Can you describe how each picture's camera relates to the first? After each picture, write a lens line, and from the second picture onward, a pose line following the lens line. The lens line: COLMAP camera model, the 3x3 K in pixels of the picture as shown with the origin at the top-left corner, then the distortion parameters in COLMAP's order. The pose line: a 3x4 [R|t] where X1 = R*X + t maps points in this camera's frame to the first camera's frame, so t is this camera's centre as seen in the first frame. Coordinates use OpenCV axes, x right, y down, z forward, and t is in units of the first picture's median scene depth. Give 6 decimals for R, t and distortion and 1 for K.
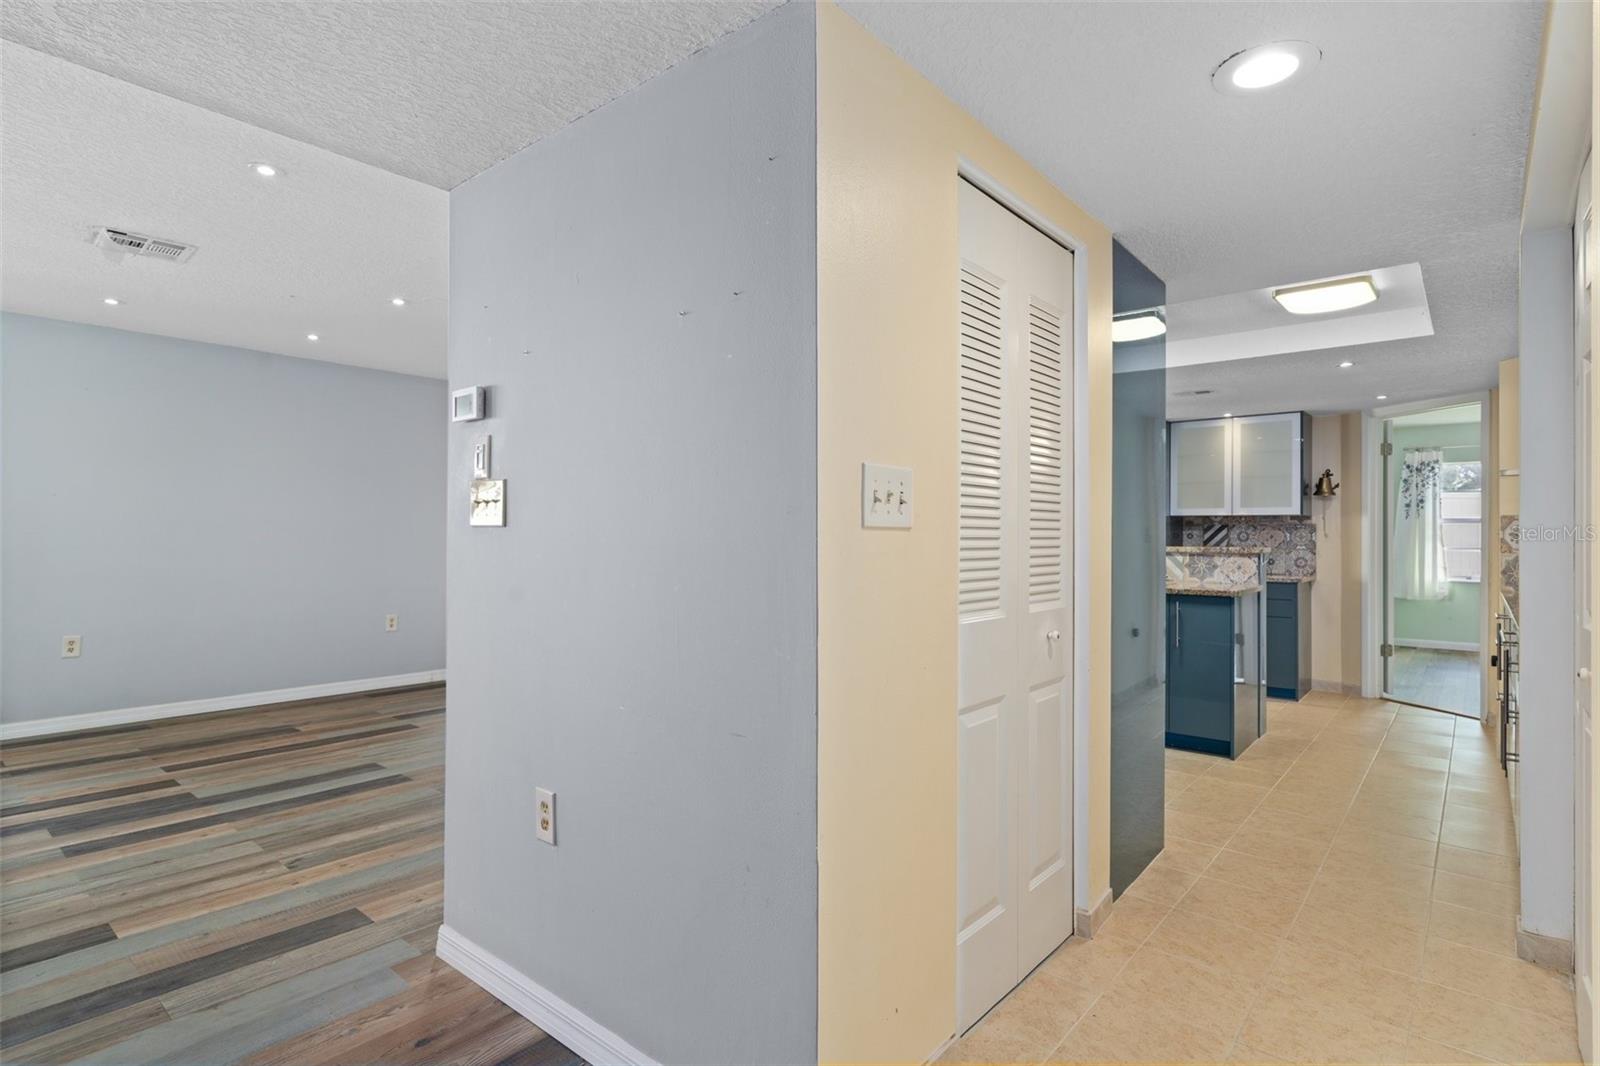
lens RADIAL K [[797.9, 0, 807.8], [0, 797.9, 527.4], [0, 0, 1]] dist [0.002657, 0.000623]
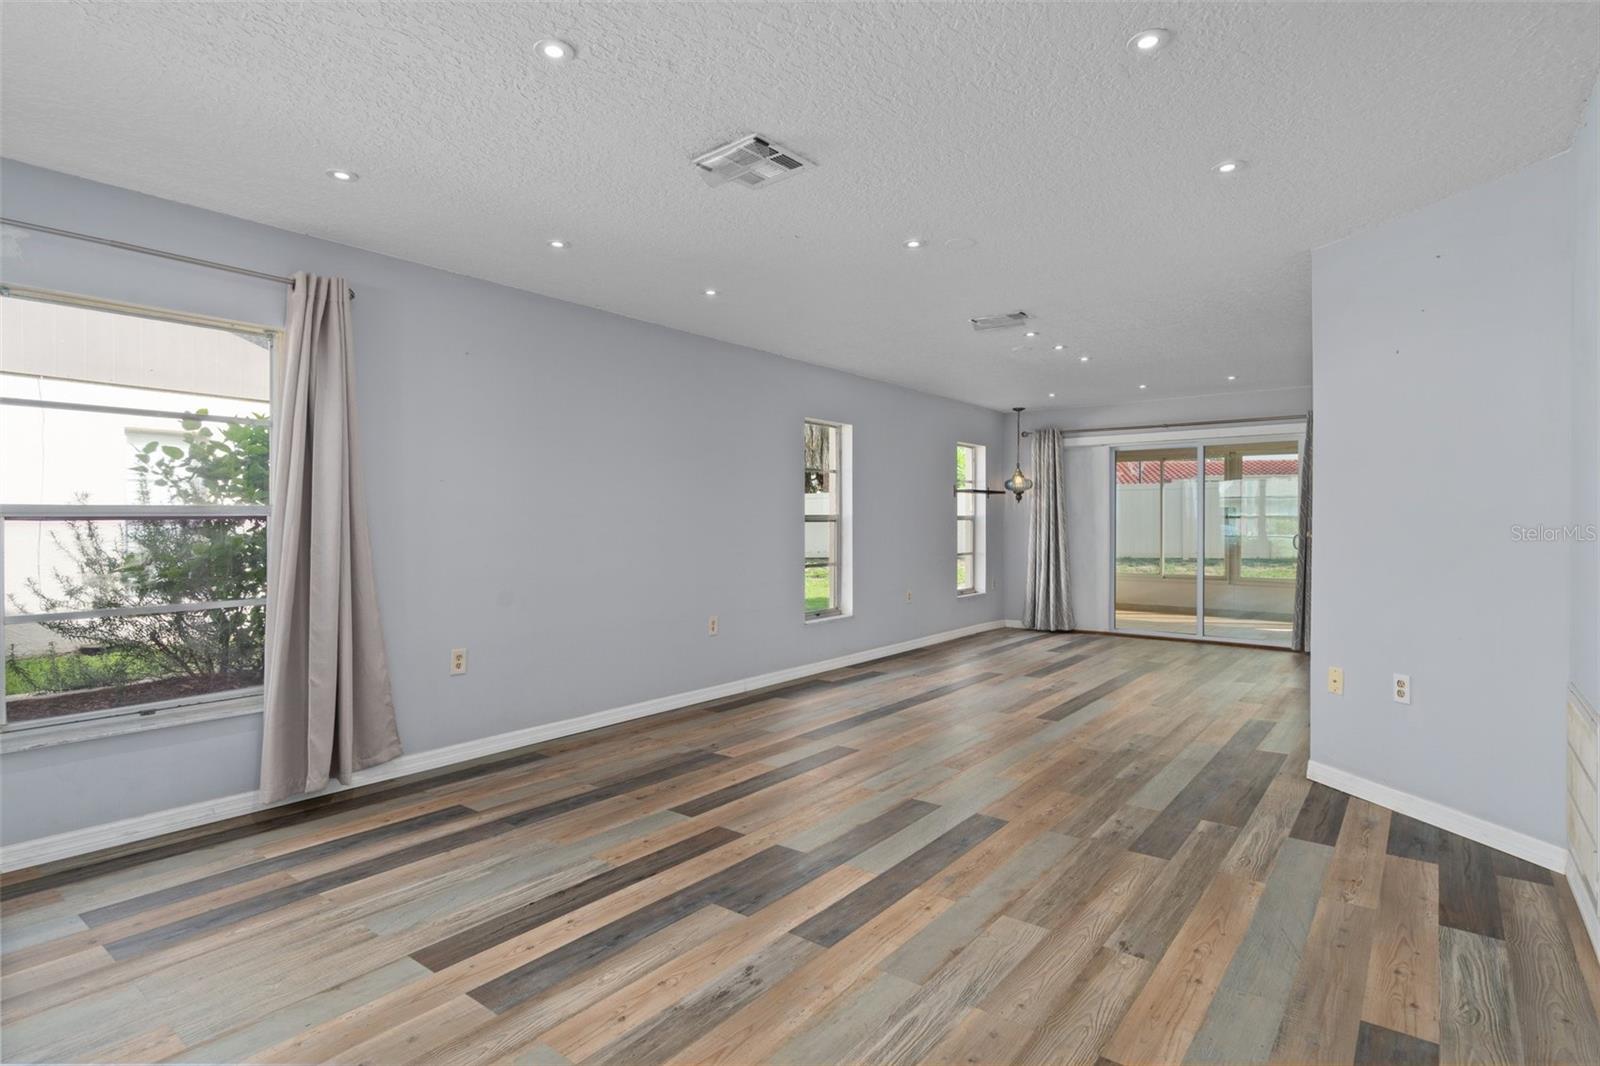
lens RADIAL K [[819.5, 0, 798.0], [0, 819.5, 518.6], [0, 0, 1]] dist [0.000670, 0.000902]
pose [[0.999382, -0.008973, 0.033982, -0.564093], [0.008816, 0.999950, 0.004747, -0.001423], [-0.034023, -0.004445, 0.999411, 0.126312]]
